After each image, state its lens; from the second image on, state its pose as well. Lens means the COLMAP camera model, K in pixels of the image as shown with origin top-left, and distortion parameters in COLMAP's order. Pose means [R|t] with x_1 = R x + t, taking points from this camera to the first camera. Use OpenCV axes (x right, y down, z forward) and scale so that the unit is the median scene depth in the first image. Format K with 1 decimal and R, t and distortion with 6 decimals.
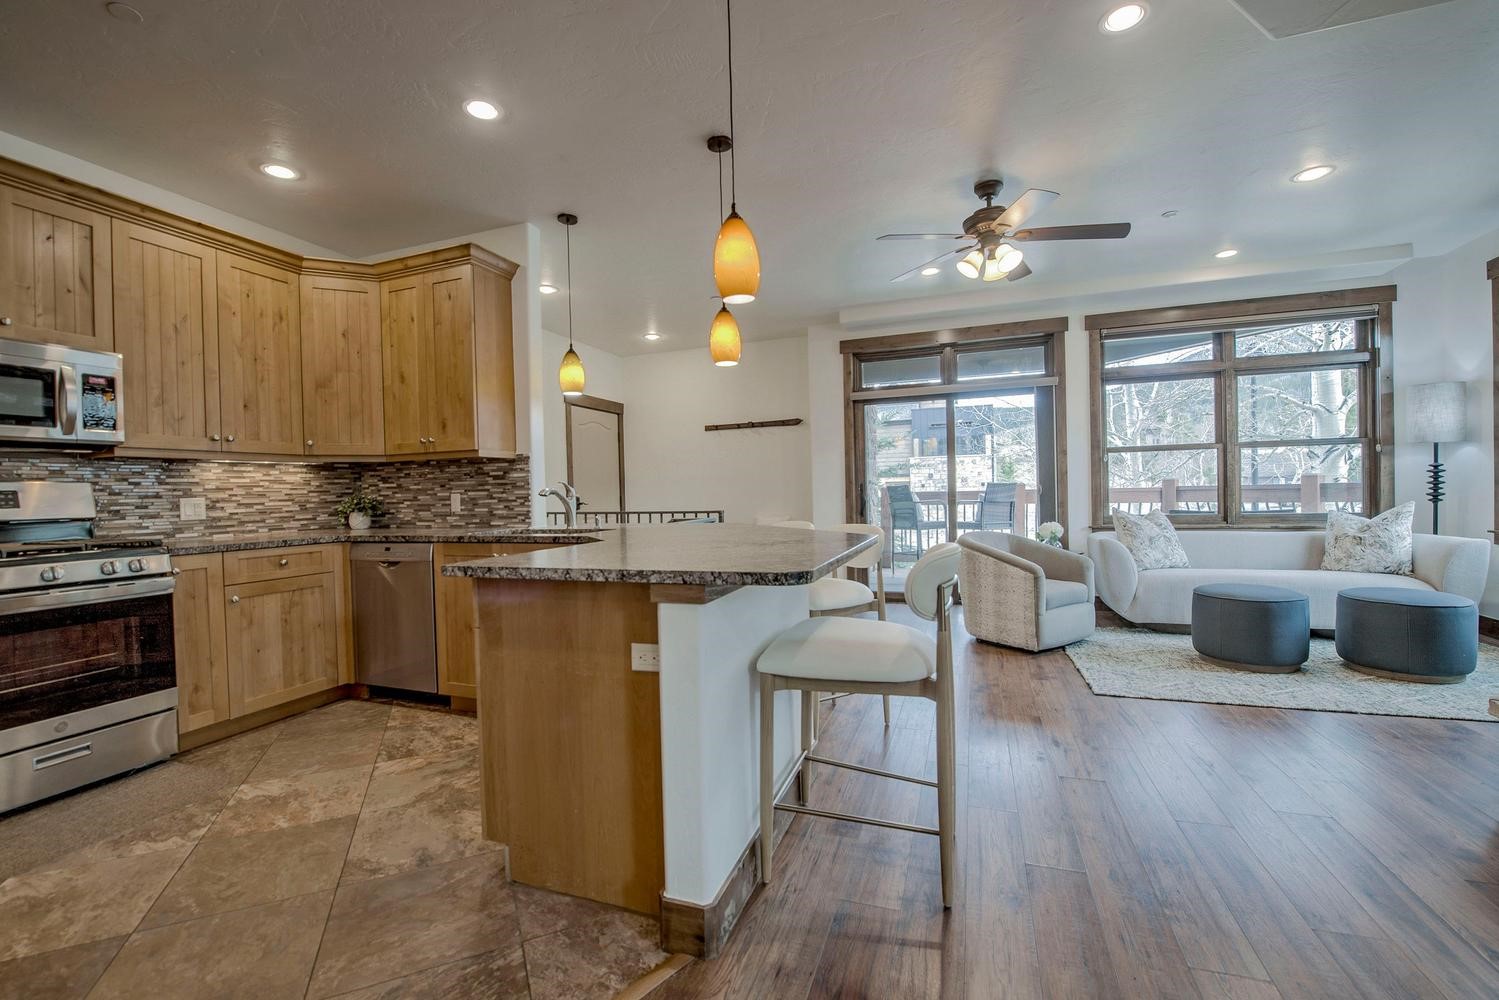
lens RADIAL K [[623.4, 0, 748.3], [0, 623.4, 500.2], [0, 0, 1]] dist [-0.018709, -0.000726]
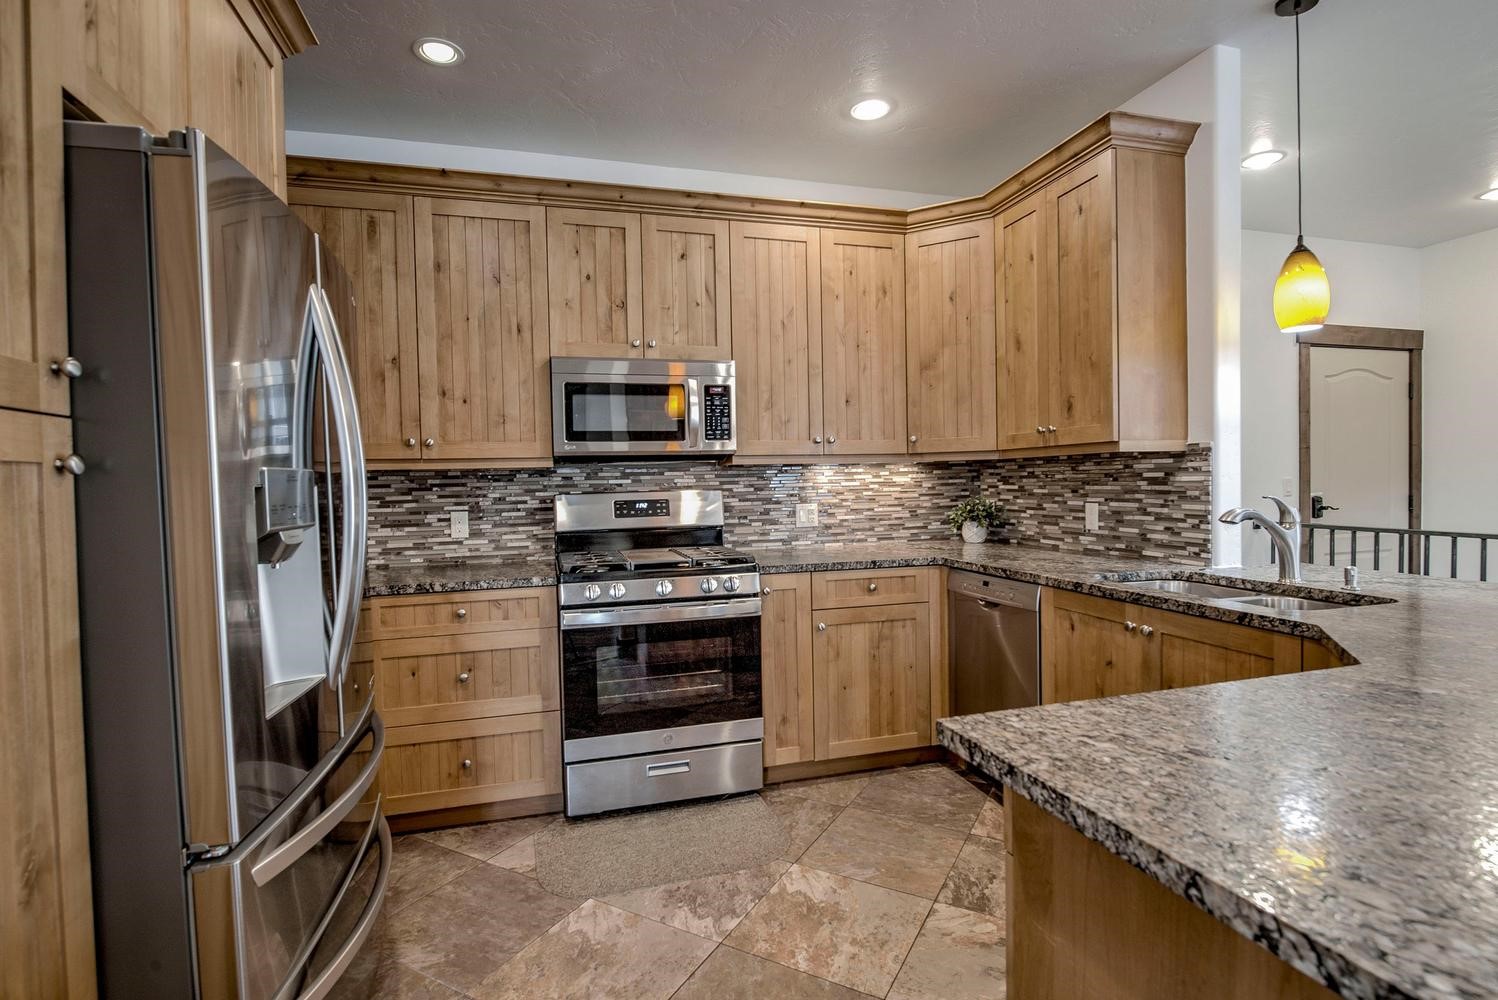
lens RADIAL K [[723.9, 0, 748.4], [0, 723.9, 499.8], [0, 0, 1]] dist [-0.007093, -0.004581]
pose [[0.583786, 0.033131, -0.811231, -0.058039], [-0.006498, 0.999326, 0.036137, -0.047620], [0.811882, -0.015825, 0.583608, 0.273624]]
